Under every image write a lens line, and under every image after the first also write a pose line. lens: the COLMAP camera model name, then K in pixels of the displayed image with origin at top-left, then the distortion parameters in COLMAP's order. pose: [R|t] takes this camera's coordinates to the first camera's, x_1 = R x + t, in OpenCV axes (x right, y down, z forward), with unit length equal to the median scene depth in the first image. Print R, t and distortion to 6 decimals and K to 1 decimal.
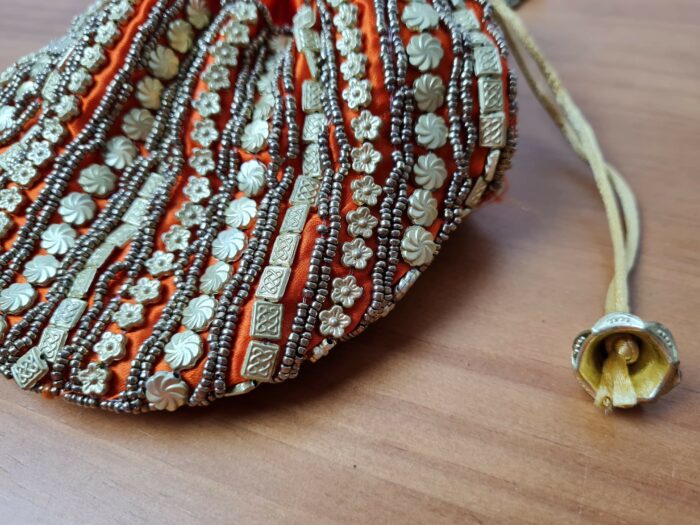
lens RADIAL K [[605.8, 0, 367.3], [0, 605.8, 261.3], [0, 0, 1]] dist [-0.040010, 0.004911]
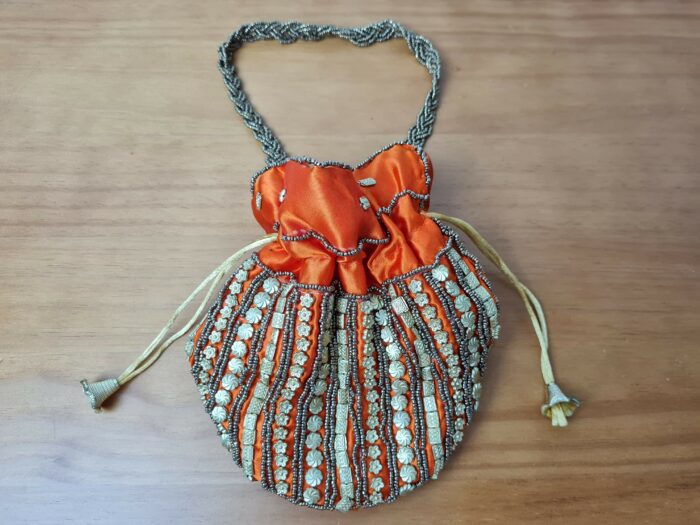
lens RADIAL K [[583.2, 0, 378.3], [0, 583.2, 258.8], [0, 0, 1]] dist [0.008067, 0.007221]
pose [[0.910432, -0.327989, 0.252063, -0.646507], [0.198779, 0.881278, 0.428761, -1.472846], [-0.362767, -0.340253, 0.867542, -0.628734]]
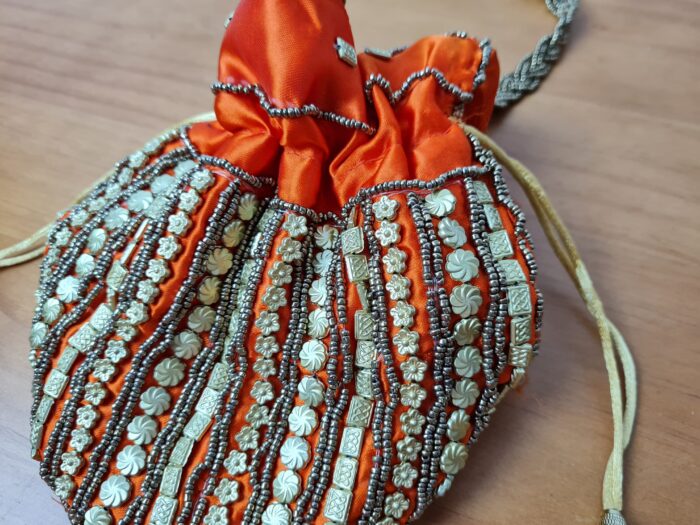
lens RADIAL K [[605.8, 0, 367.3], [0, 605.8, 261.3], [0, 0, 1]] dist [-0.040010, 0.004911]
pose [[0.999771, -0.001045, 0.021373, -0.109534], [-0.003319, 0.979148, 0.203122, -0.629749], [-0.021139, -0.203146, 0.978920, -0.086692]]
